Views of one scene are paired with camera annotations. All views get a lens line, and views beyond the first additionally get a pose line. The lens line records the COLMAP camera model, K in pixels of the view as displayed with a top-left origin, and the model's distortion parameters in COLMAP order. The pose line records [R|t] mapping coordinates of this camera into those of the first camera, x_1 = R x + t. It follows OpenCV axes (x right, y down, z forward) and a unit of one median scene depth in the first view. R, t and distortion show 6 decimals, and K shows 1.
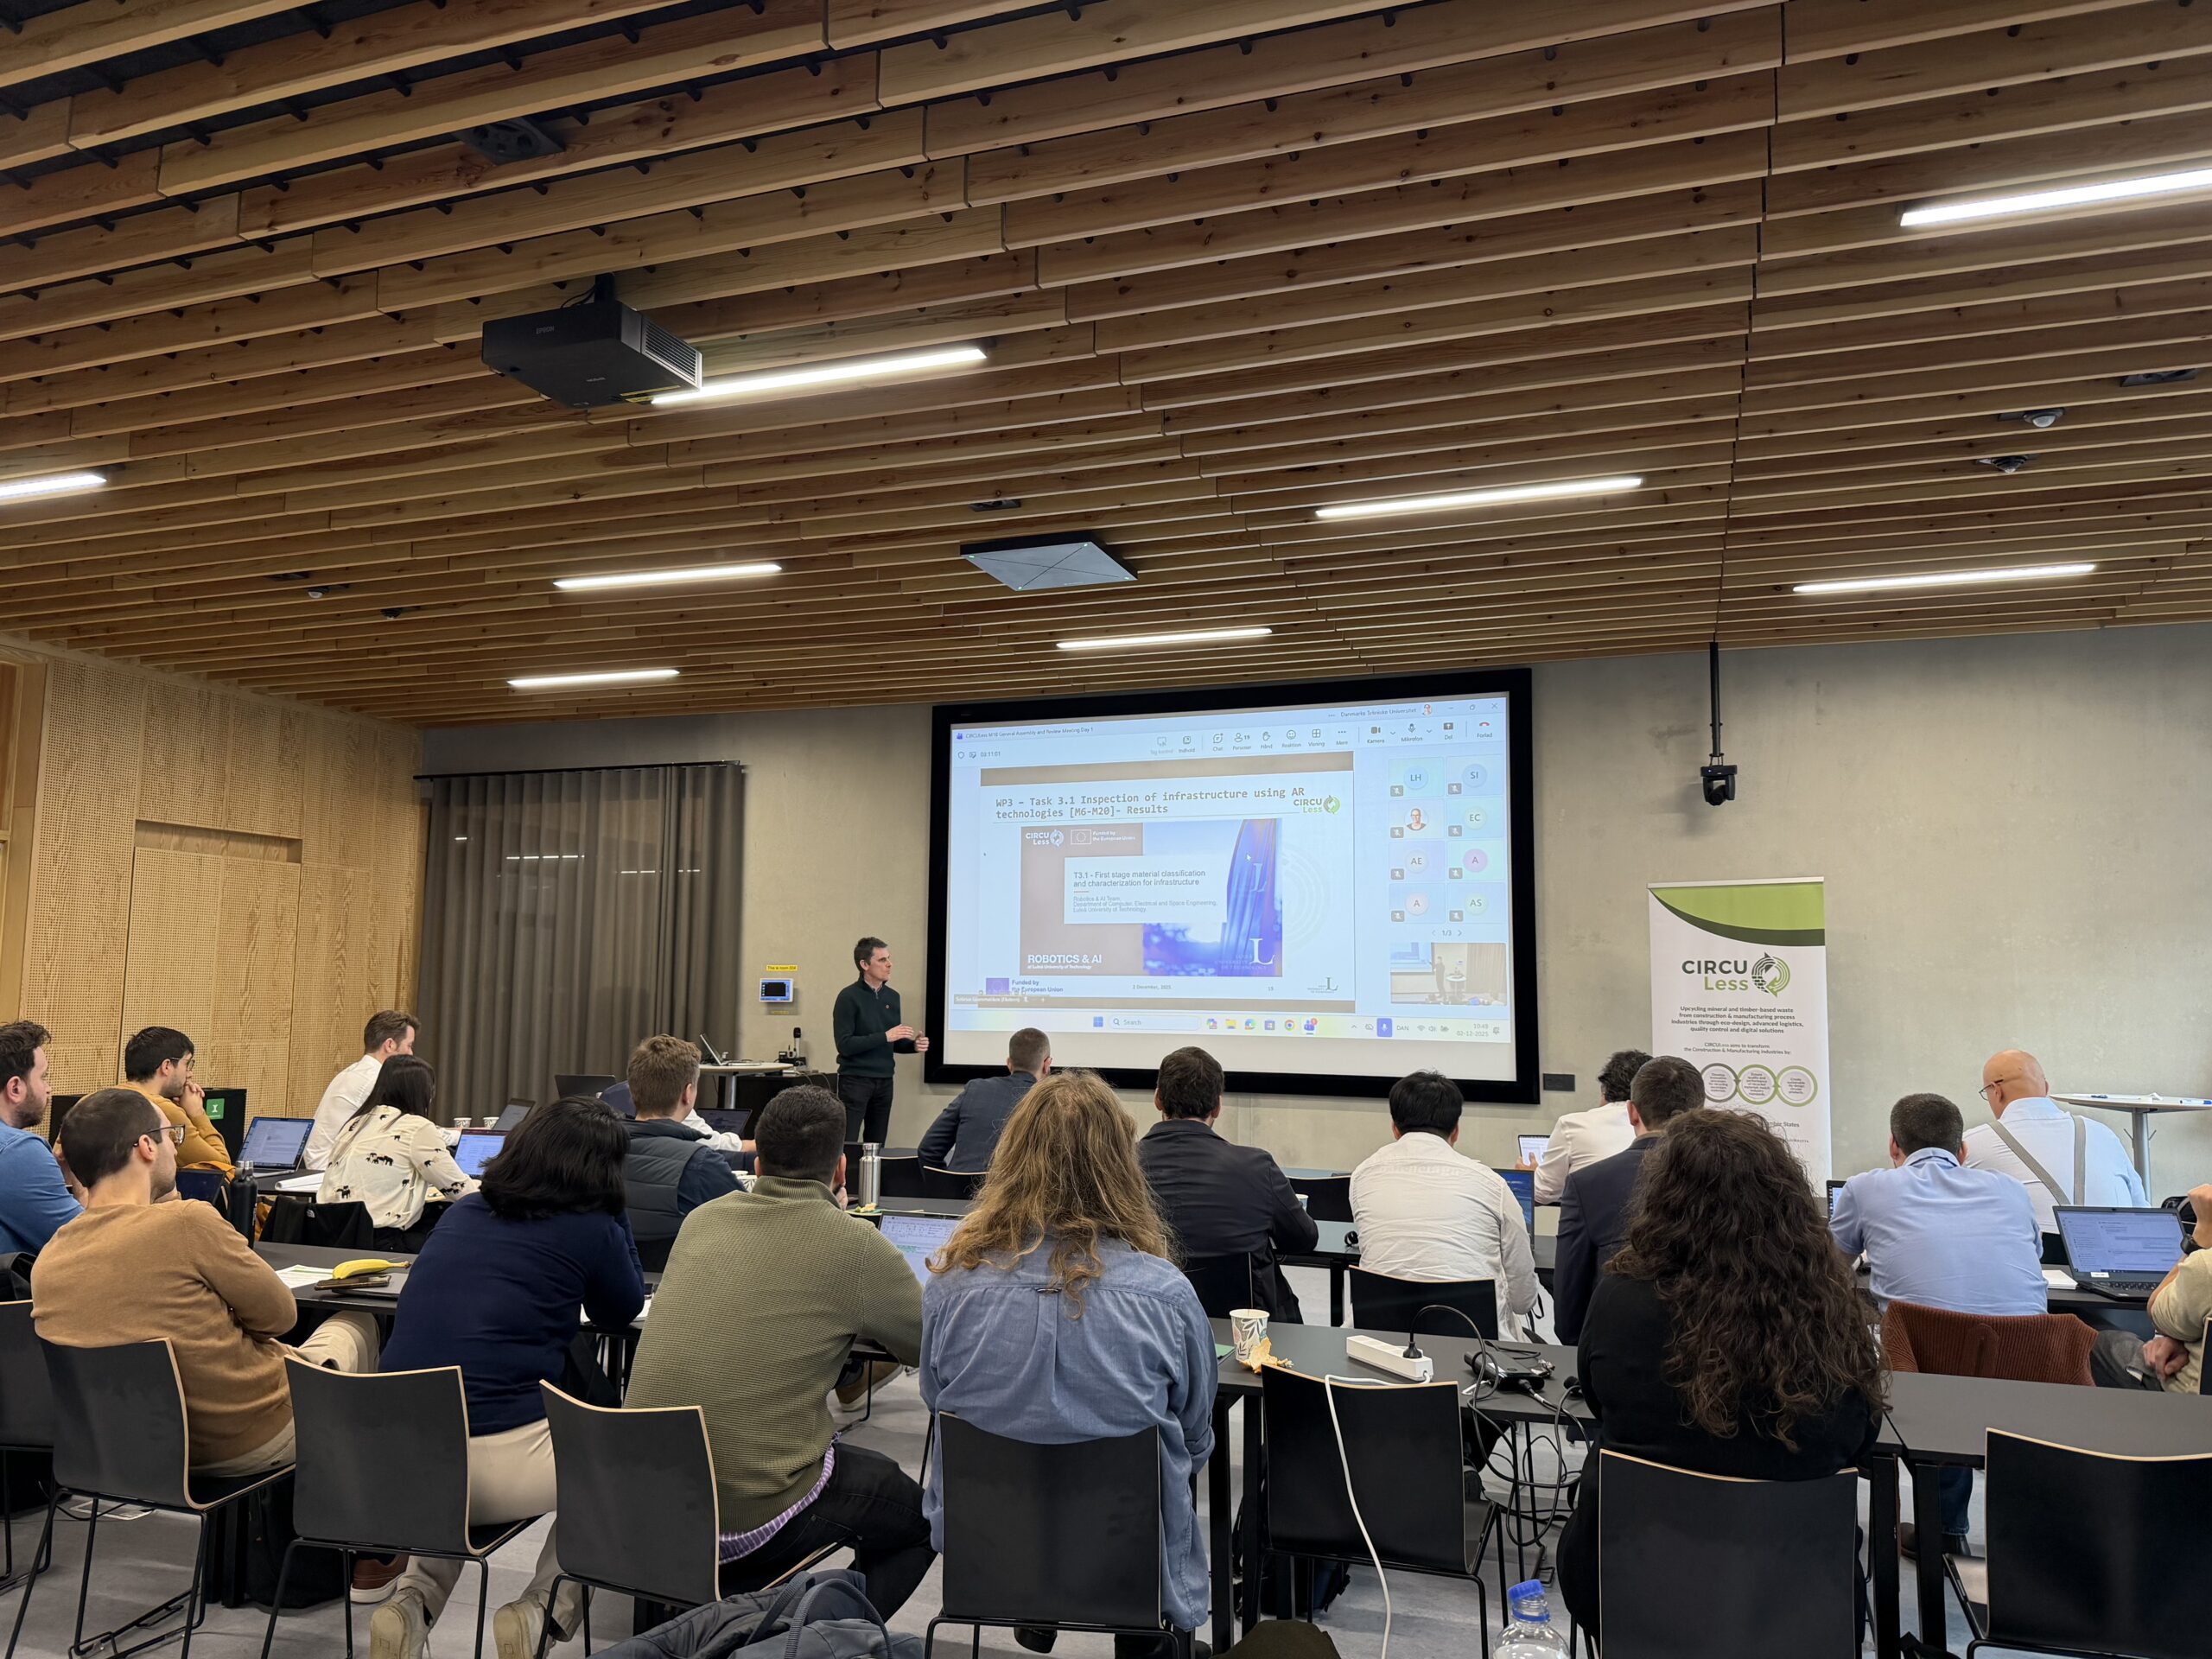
lens RADIAL K [[1530.2, 0, 1069.6], [0, 1530.2, 843.7], [0, 0, 1]] dist [0.036000, -0.021327]
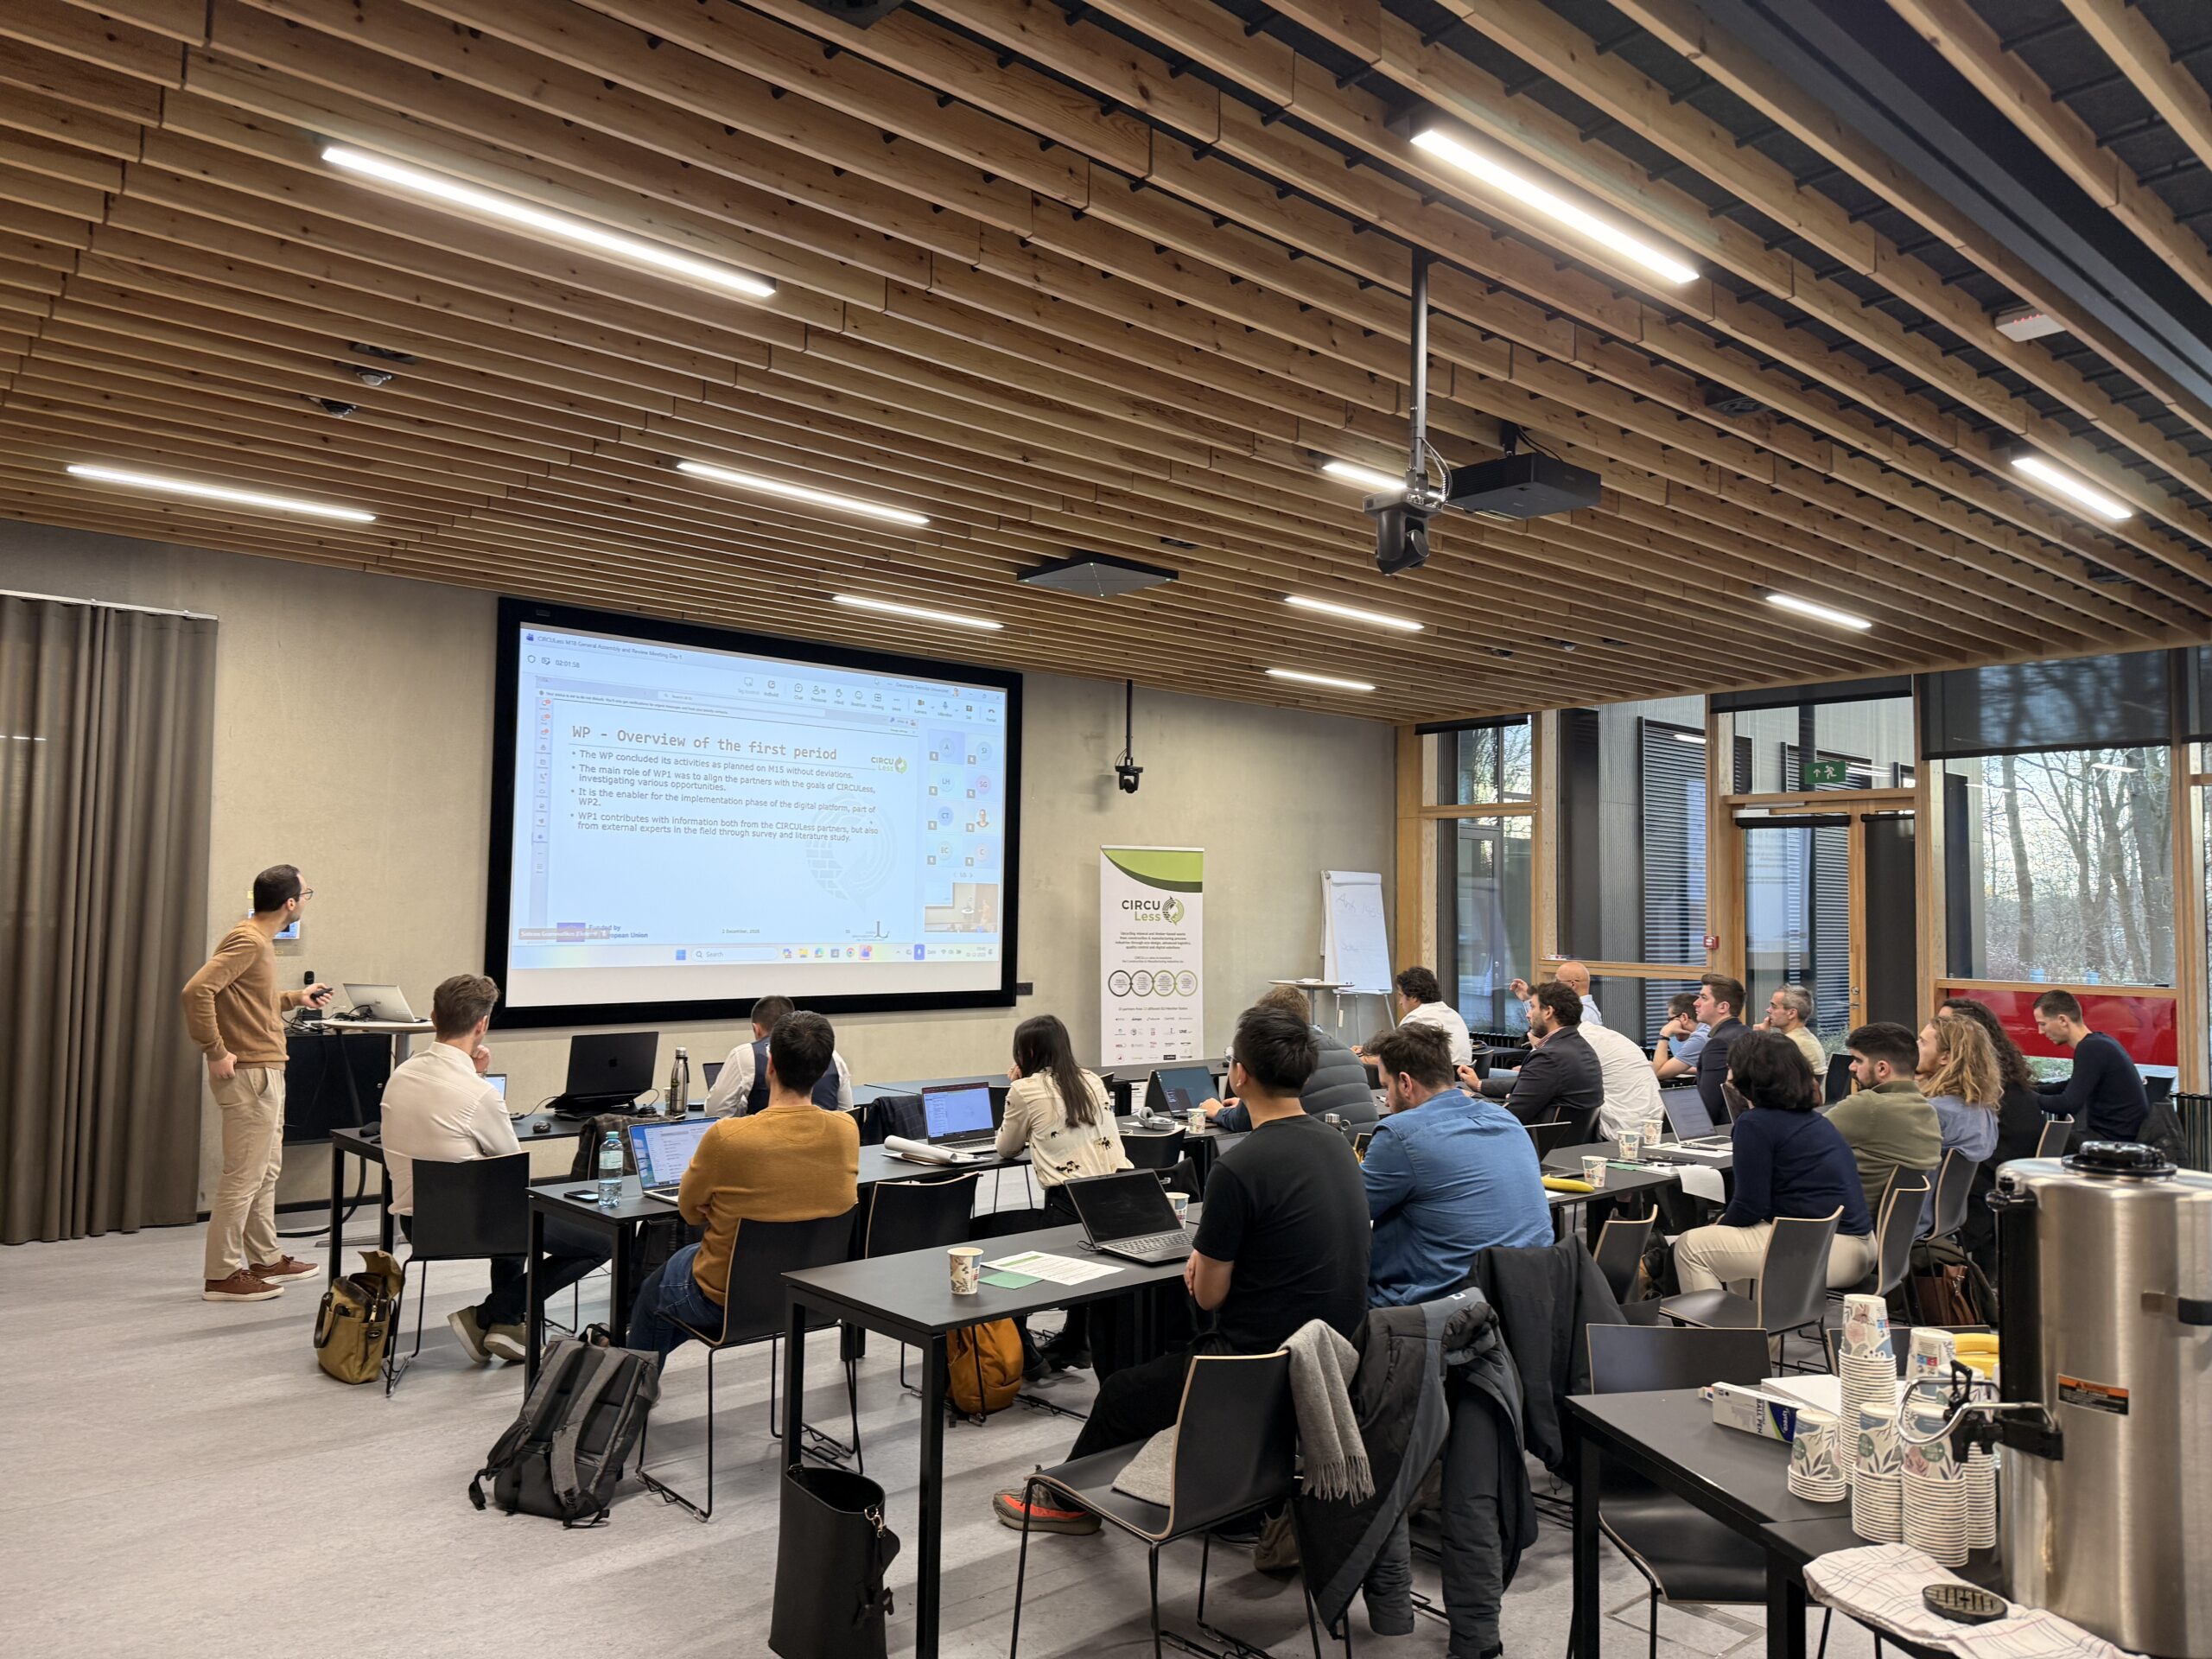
lens RADIAL K [[1530.2, 0, 1088.7], [0, 1530.2, 809.9], [0, 0, 1]] dist [0.079667, -0.005952]
pose [[0.468499, 0.051760, 0.881946, -0.832998], [-0.098665, 0.995103, -0.005989, 0.003083], [-0.877937, -0.084212, 0.471312, 0.337141]]
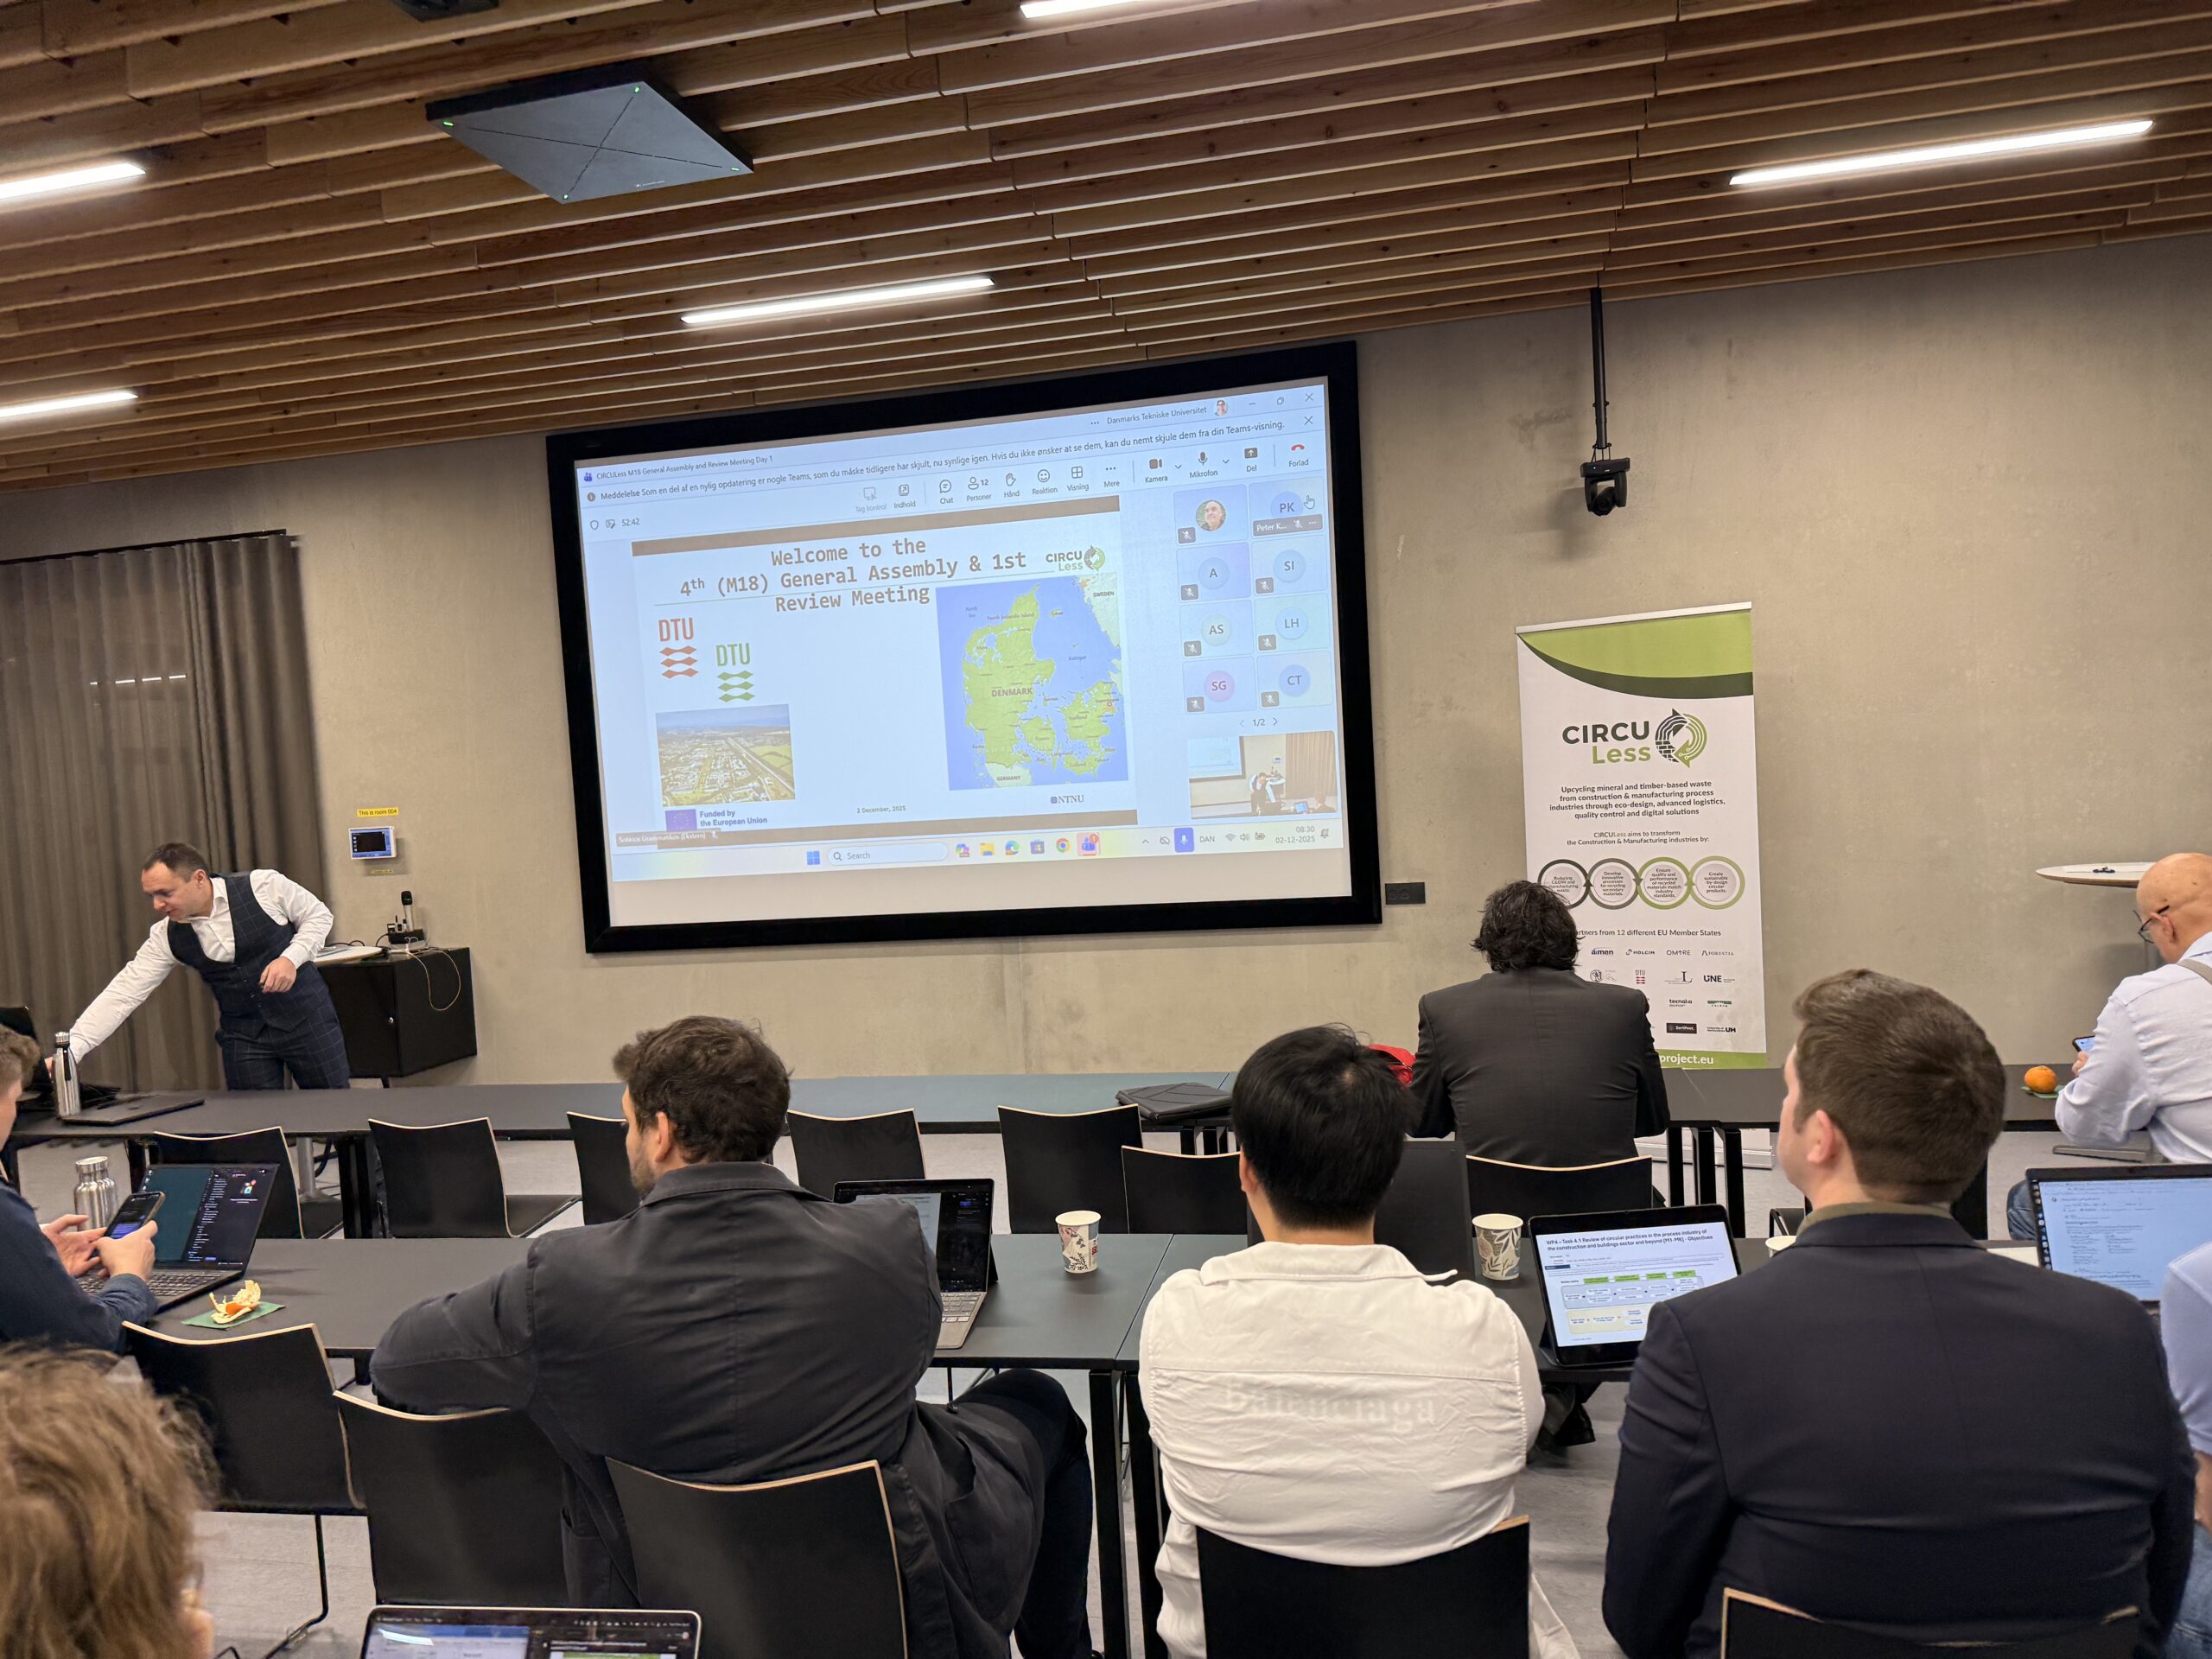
lens RADIAL K [[1504.8, 0, 1109.7], [0, 1504.8, 842.0], [0, 0, 1]] dist [0.085458, -0.012636]
pose [[0.986622, -0.077406, 0.143474, 0.063306], [0.056527, 0.987921, 0.144277, 0.010967], [-0.152909, -0.134237, 0.979081, 0.279534]]
